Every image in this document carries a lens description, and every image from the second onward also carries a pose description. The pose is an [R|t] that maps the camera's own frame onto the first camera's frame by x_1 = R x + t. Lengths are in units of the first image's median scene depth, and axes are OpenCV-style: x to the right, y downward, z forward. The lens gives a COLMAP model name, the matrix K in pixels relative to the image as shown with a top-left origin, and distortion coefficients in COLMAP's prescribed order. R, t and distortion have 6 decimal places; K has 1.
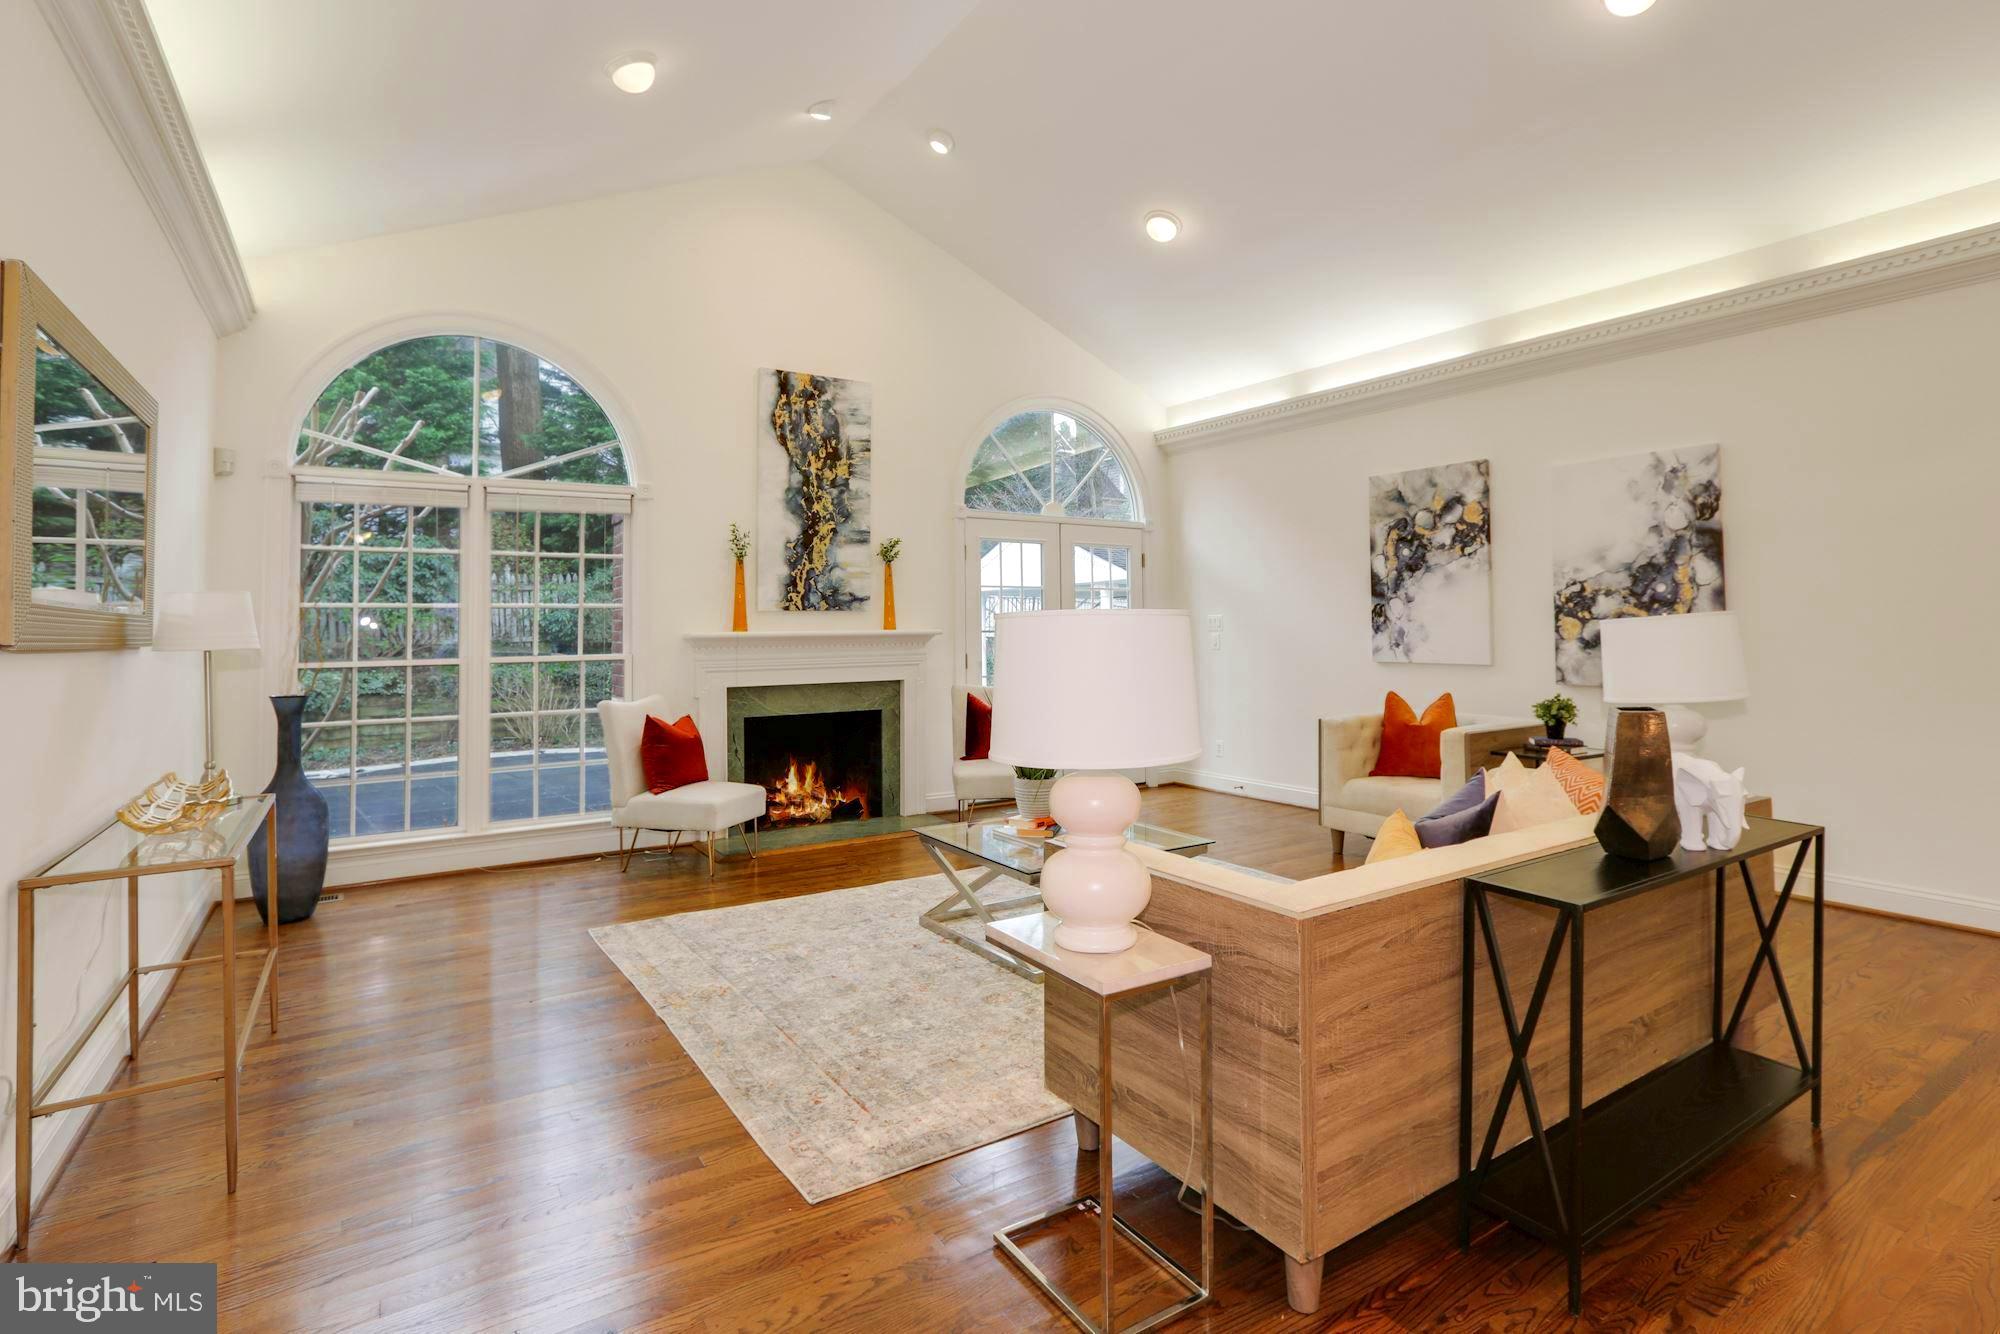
lens RADIAL K [[977.0, 0, 988.1], [0, 977.0, 620.0], [0, 0, 1]] dist [-0.031725, -0.002696]
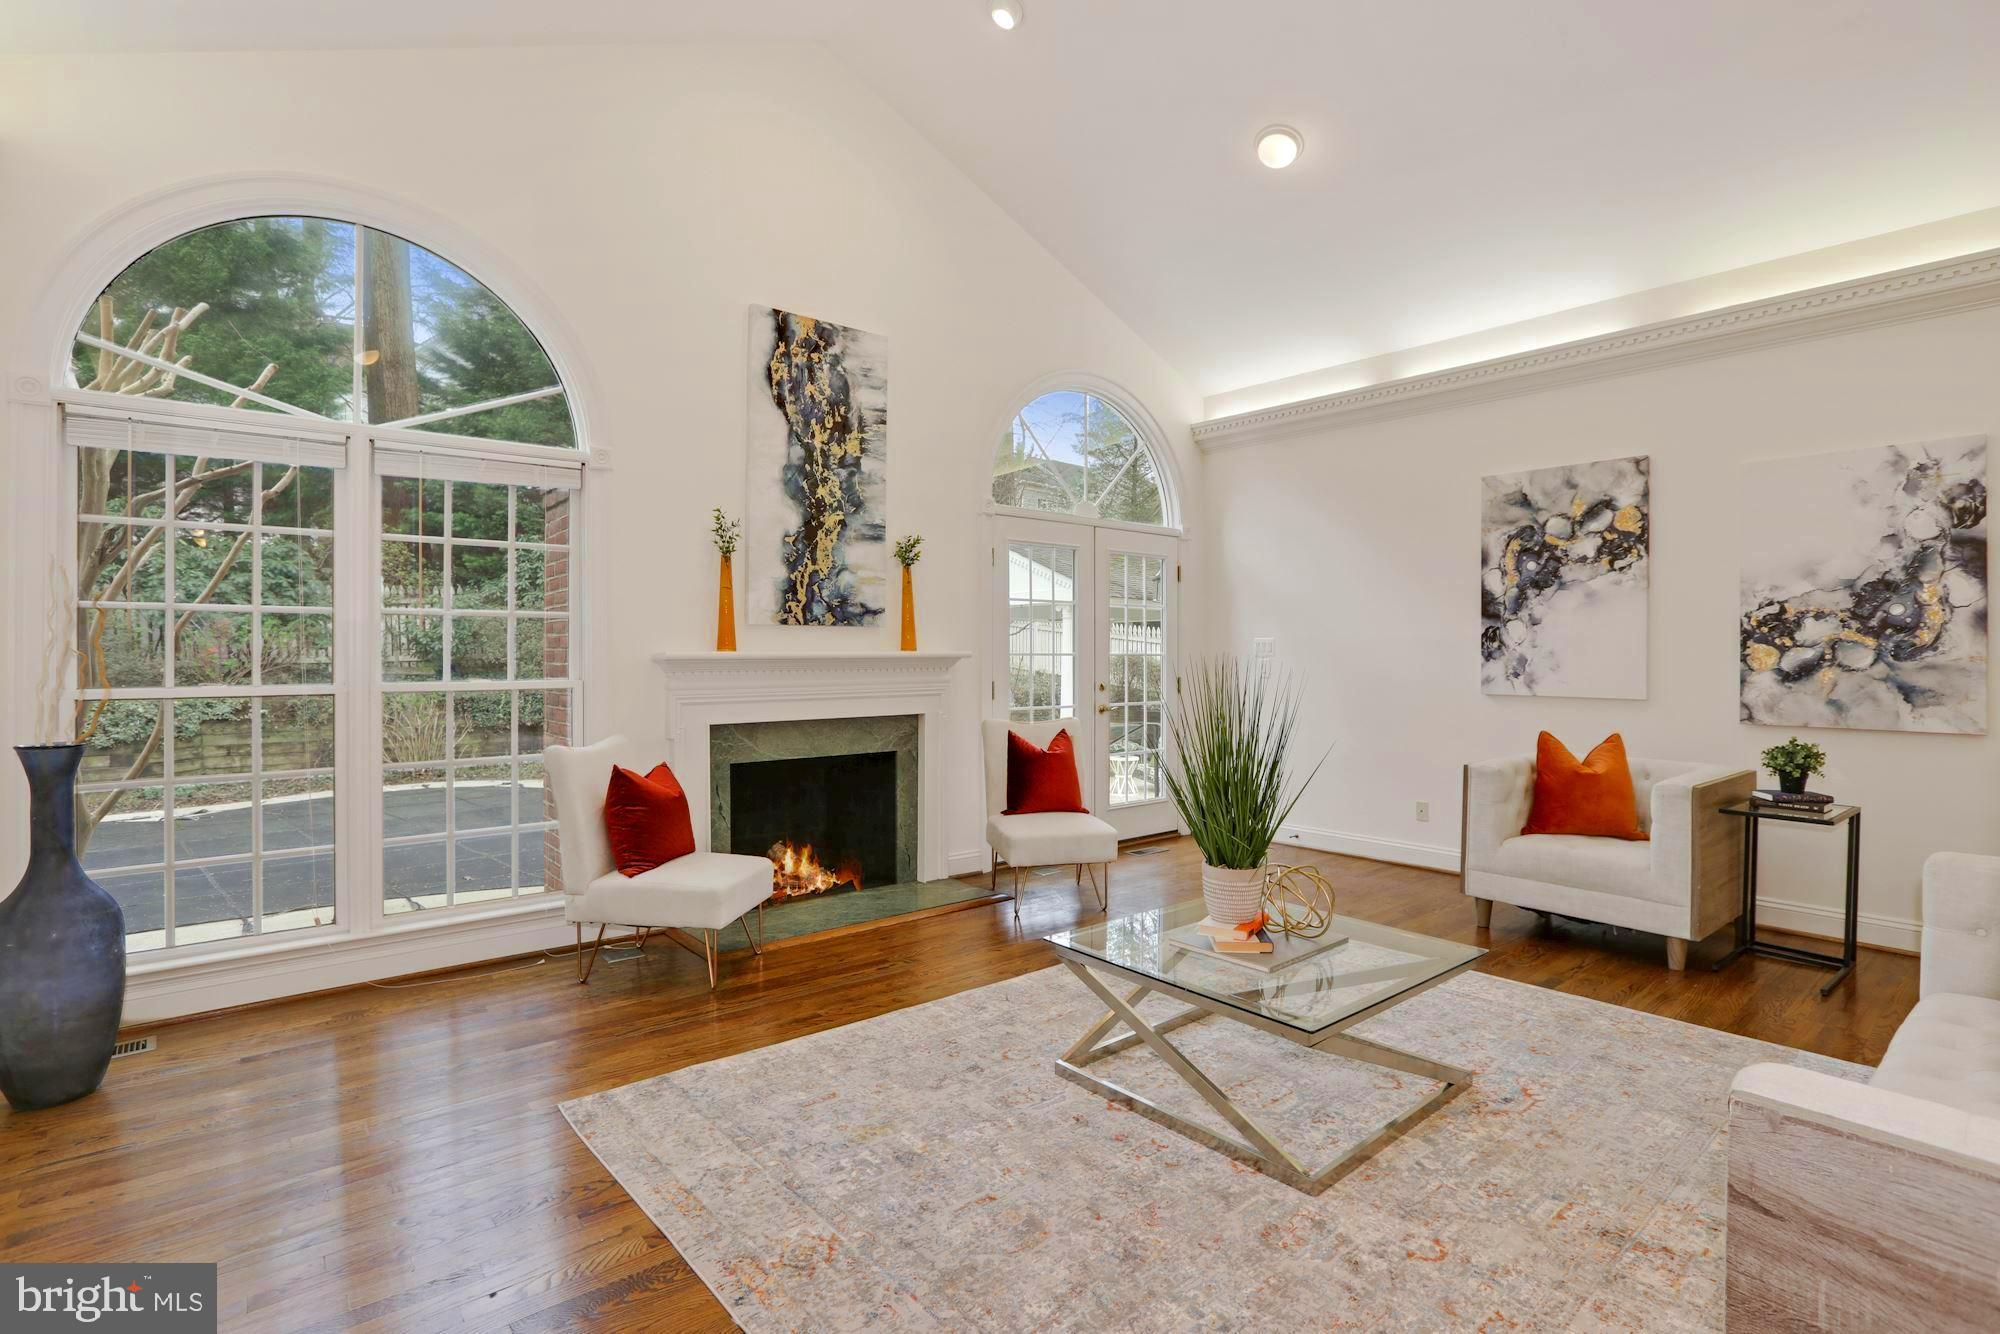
lens RADIAL K [[960.8, 0, 994.4], [0, 960.8, 674.3], [0, 0, 1]] dist [-0.034078, 0.004587]
pose [[0.992636, 0.007040, 0.120933, -0.140575], [-0.010863, 0.999461, 0.030978, 0.004712], [-0.120650, -0.032063, 0.992177, 0.238777]]
